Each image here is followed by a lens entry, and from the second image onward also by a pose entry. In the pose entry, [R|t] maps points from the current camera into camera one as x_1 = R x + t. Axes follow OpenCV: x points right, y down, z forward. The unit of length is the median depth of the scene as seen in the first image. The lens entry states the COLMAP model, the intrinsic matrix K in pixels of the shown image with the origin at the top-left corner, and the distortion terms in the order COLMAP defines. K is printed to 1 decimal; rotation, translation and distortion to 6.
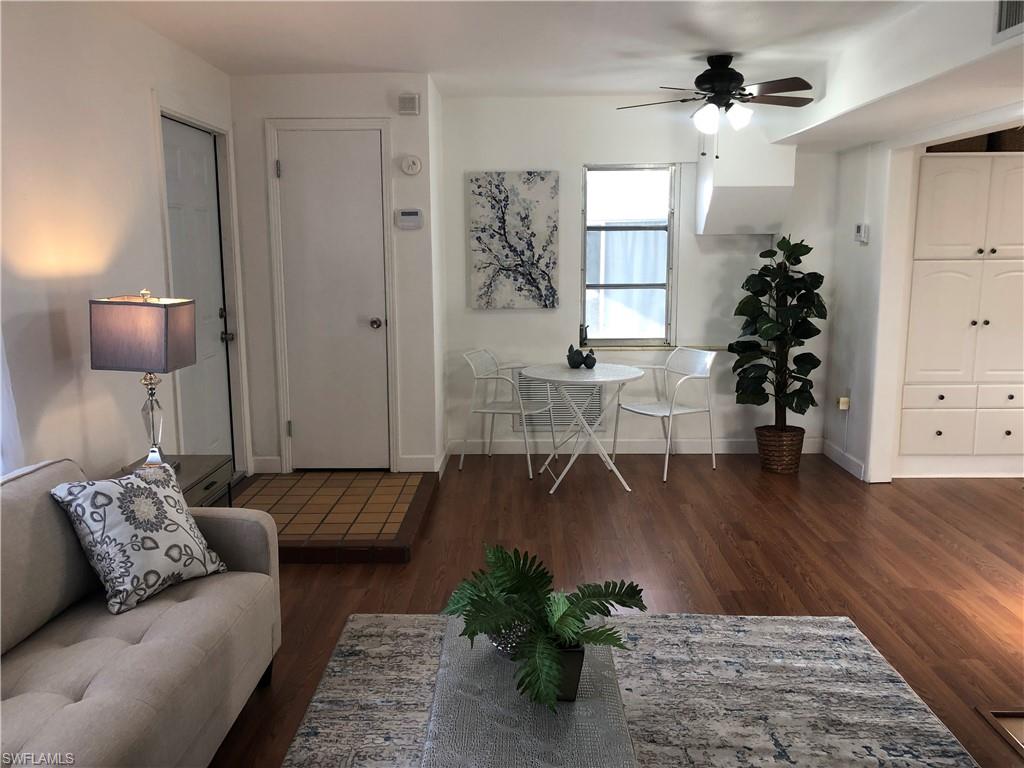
lens RADIAL K [[828.8, 0, 510.1], [0, 828.8, 380.9], [0, 0, 1]] dist [0.037105, -0.029110]
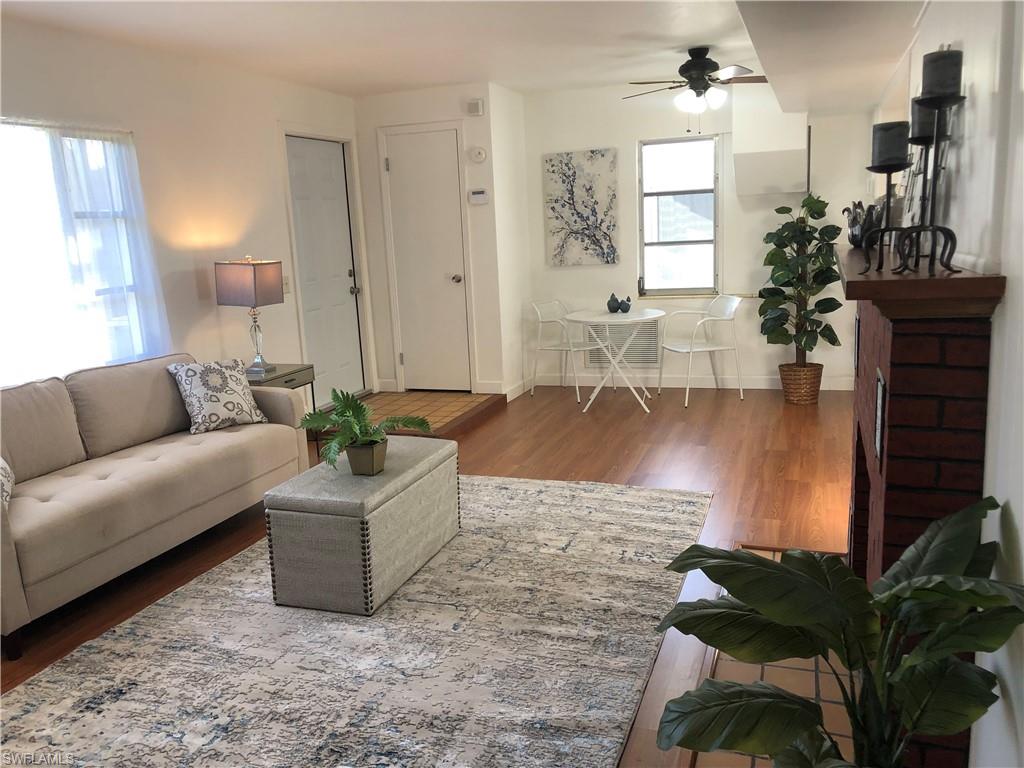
lens RADIAL K [[828.8, 0, 511.5], [0, 828.8, 387.0], [0, 0, 1]] dist [0.037105, -0.029110]
pose [[0.946146, 0.022333, -0.322970, 0.335458], [-0.007444, 0.998855, 0.047262, 0.038160], [0.323656, -0.042313, 0.945228, -0.210007]]
